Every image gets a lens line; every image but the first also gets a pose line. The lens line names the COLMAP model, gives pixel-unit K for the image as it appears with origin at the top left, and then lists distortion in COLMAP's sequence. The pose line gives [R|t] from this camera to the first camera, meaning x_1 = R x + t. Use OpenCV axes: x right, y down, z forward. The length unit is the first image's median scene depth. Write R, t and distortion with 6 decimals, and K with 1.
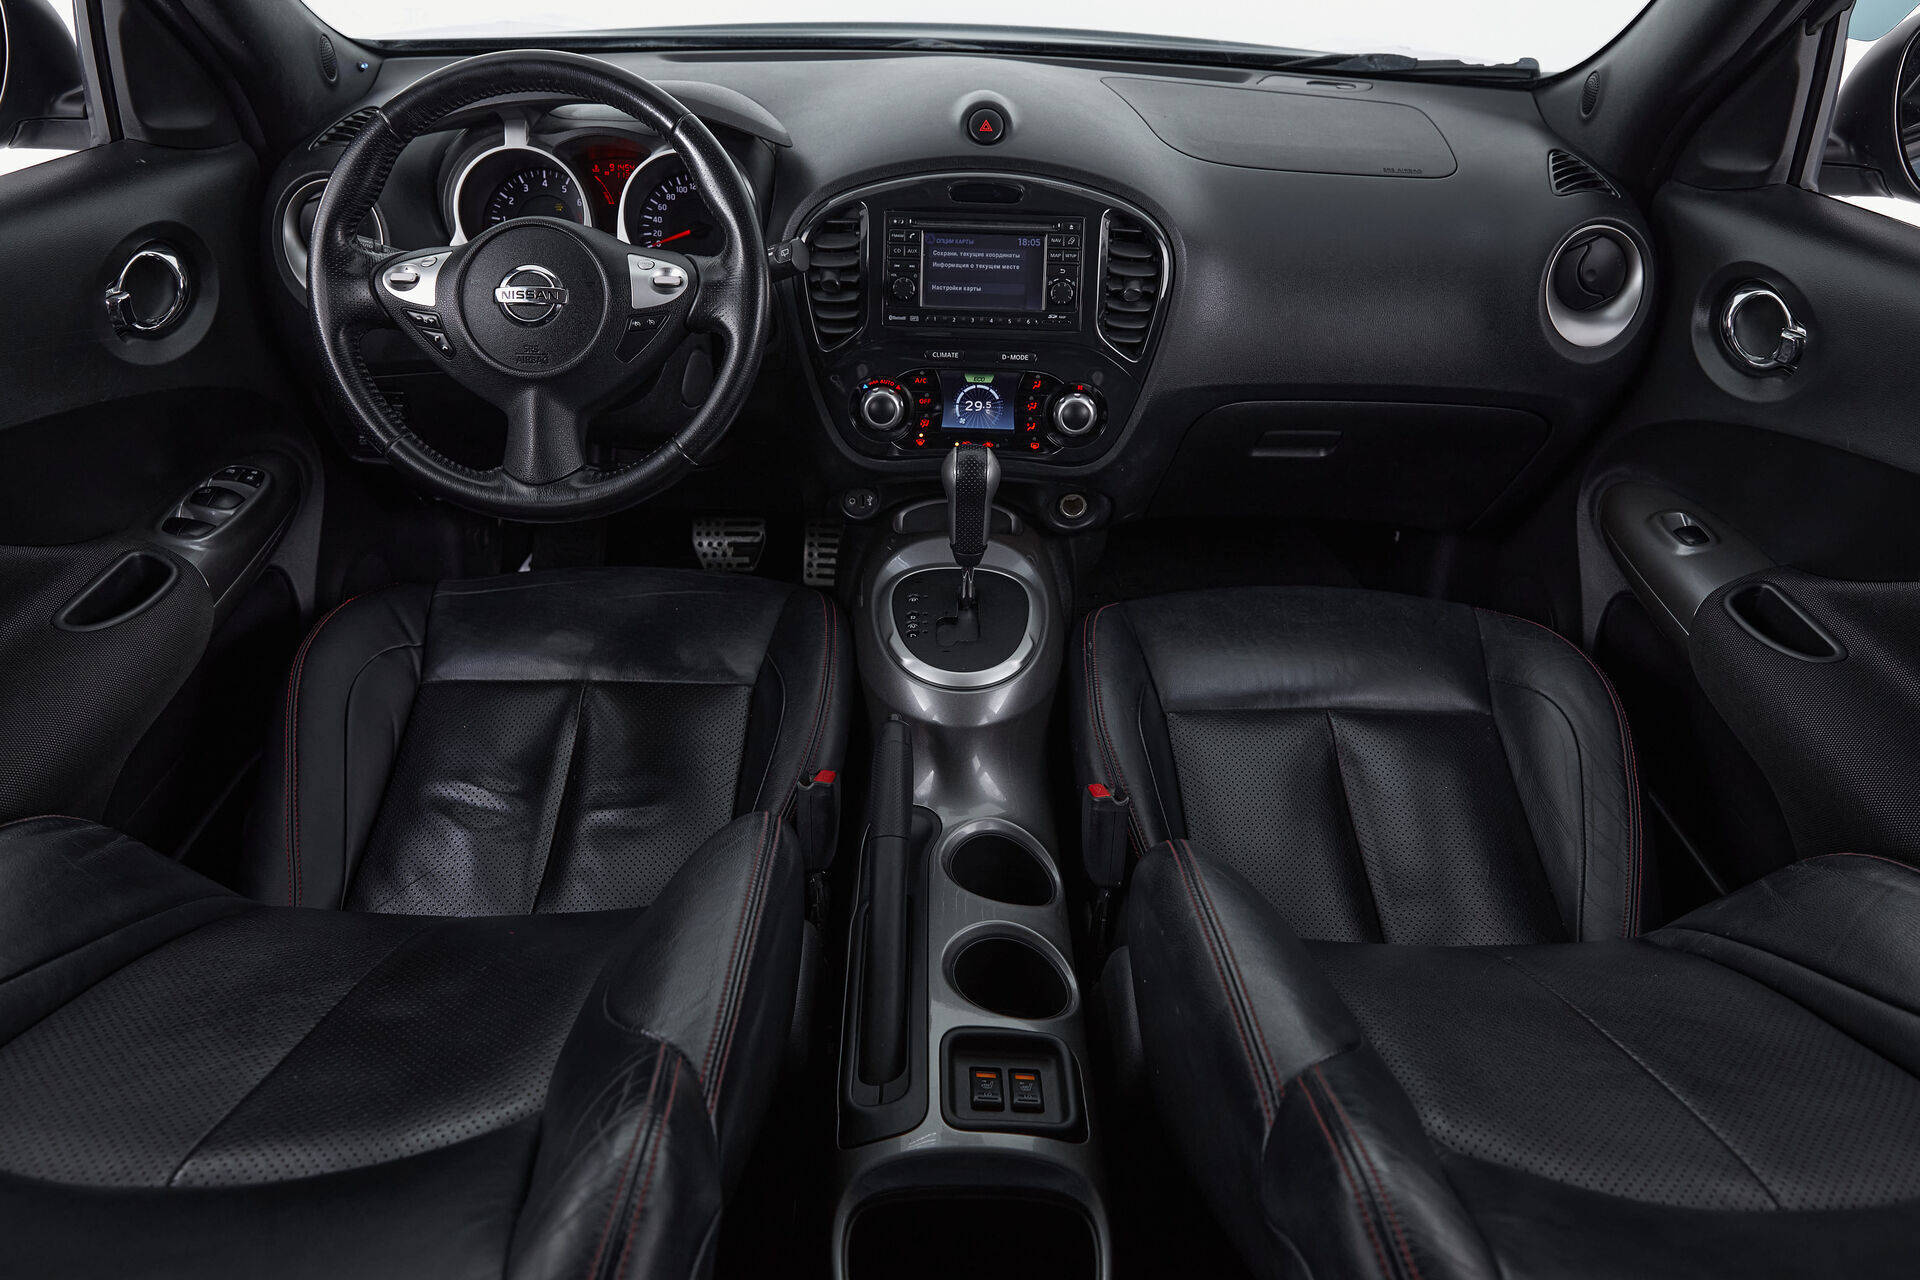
lens RADIAL K [[1255.6, 0, 951.1], [0, 1255.6, 631.6], [0, 0, 1]] dist [-0.011527, -0.003339]
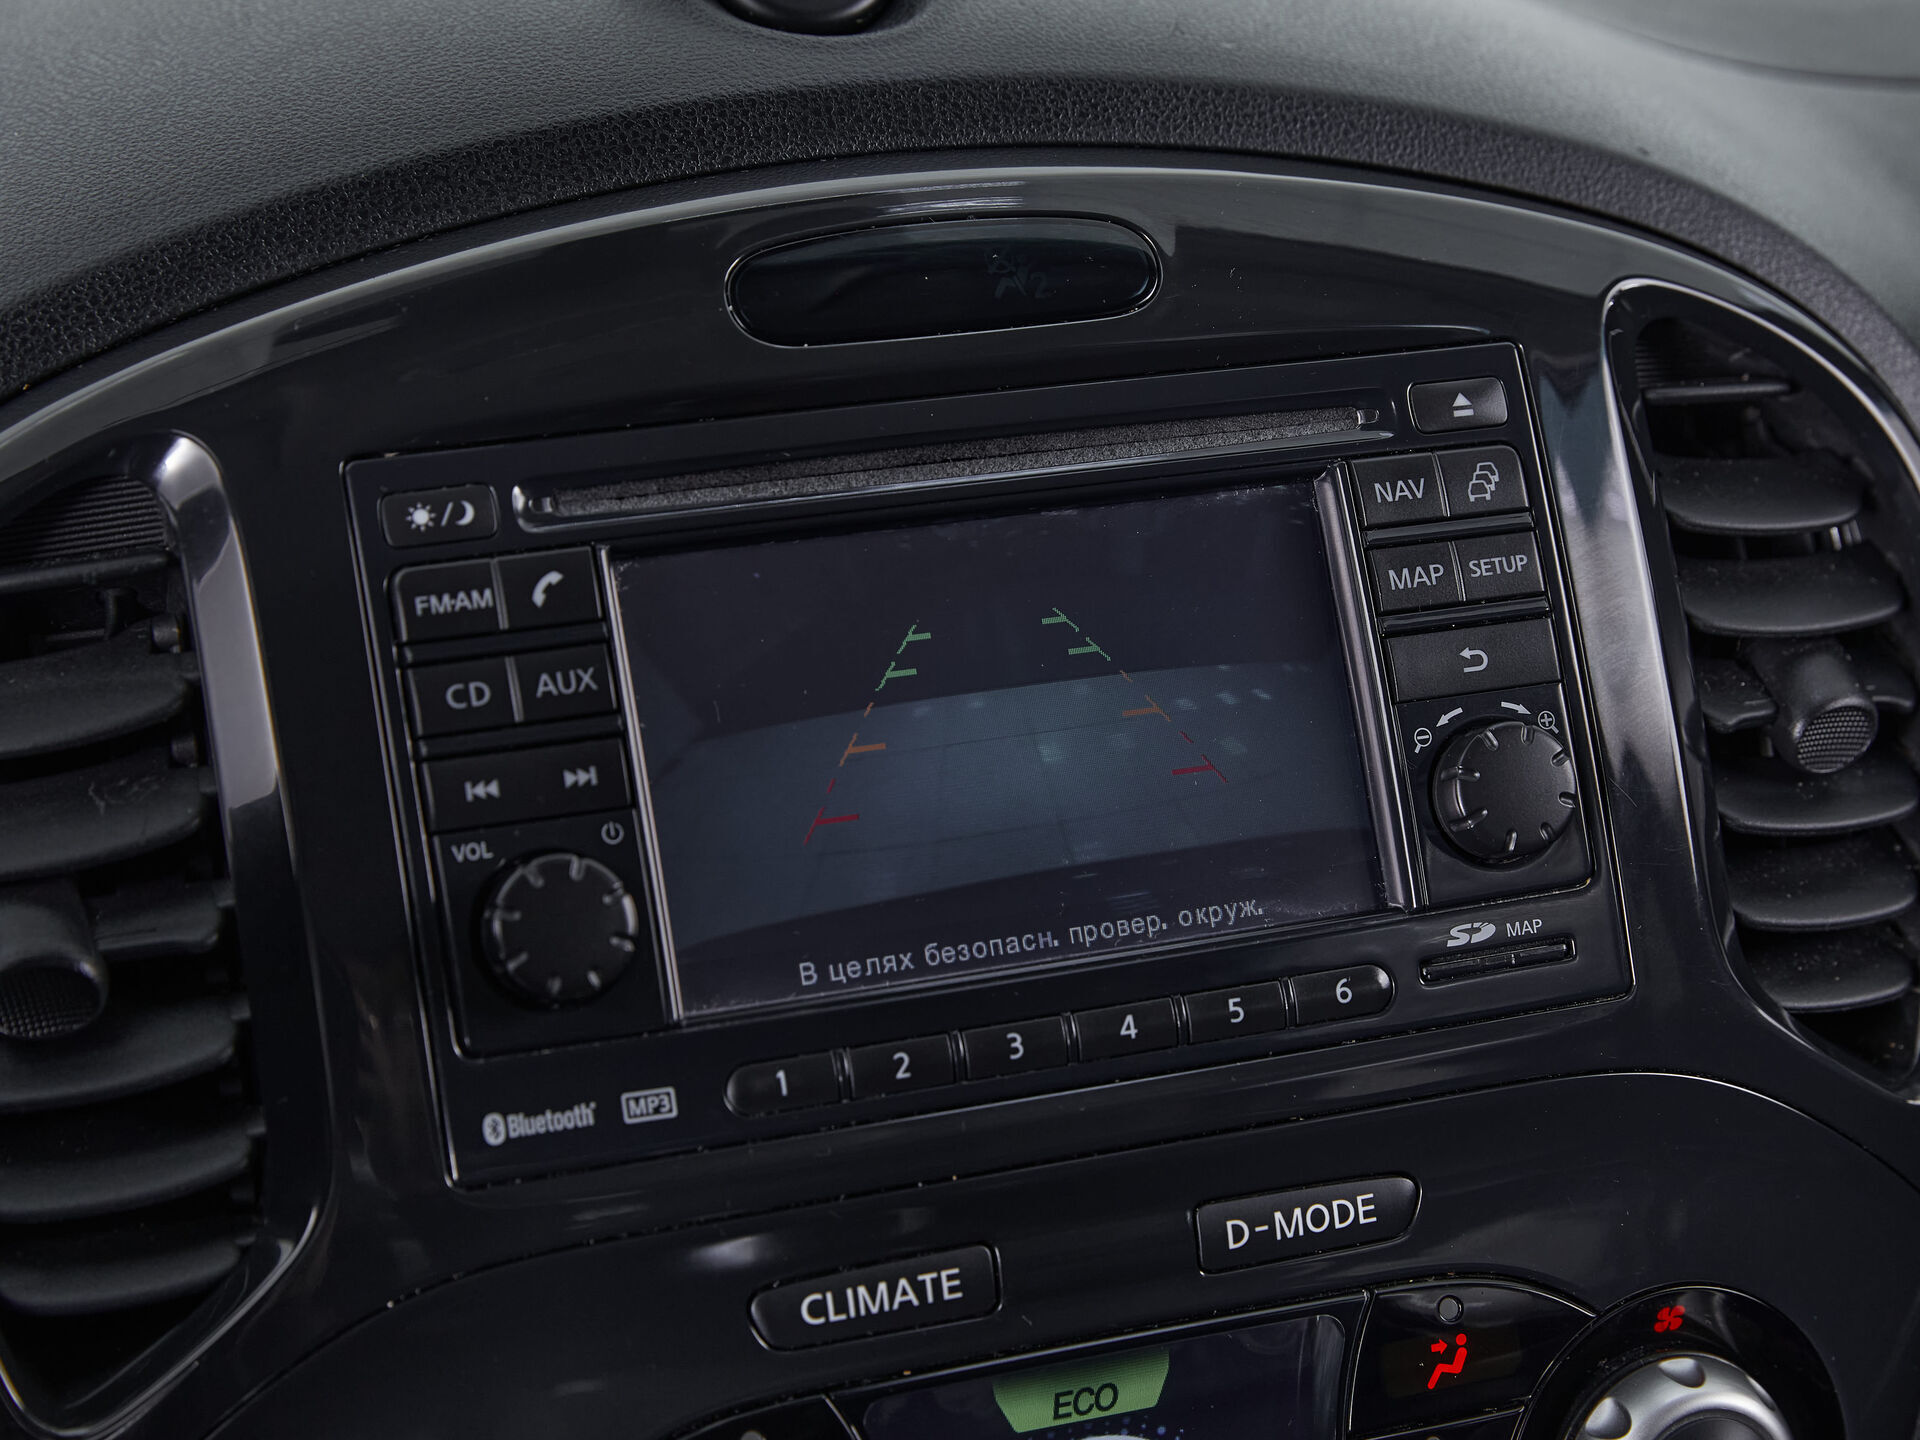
lens RADIAL K [[3864.8, 0, 1011.2], [0, 3864.8, 757.2], [0, 0, 1]] dist [-0.135039, 0.000000]
pose [[0.928440, -0.155896, 0.337189, -0.137687], [0.251544, 0.931756, -0.261831, -0.156404], [-0.273360, 0.327912, 0.904294, 0.556374]]
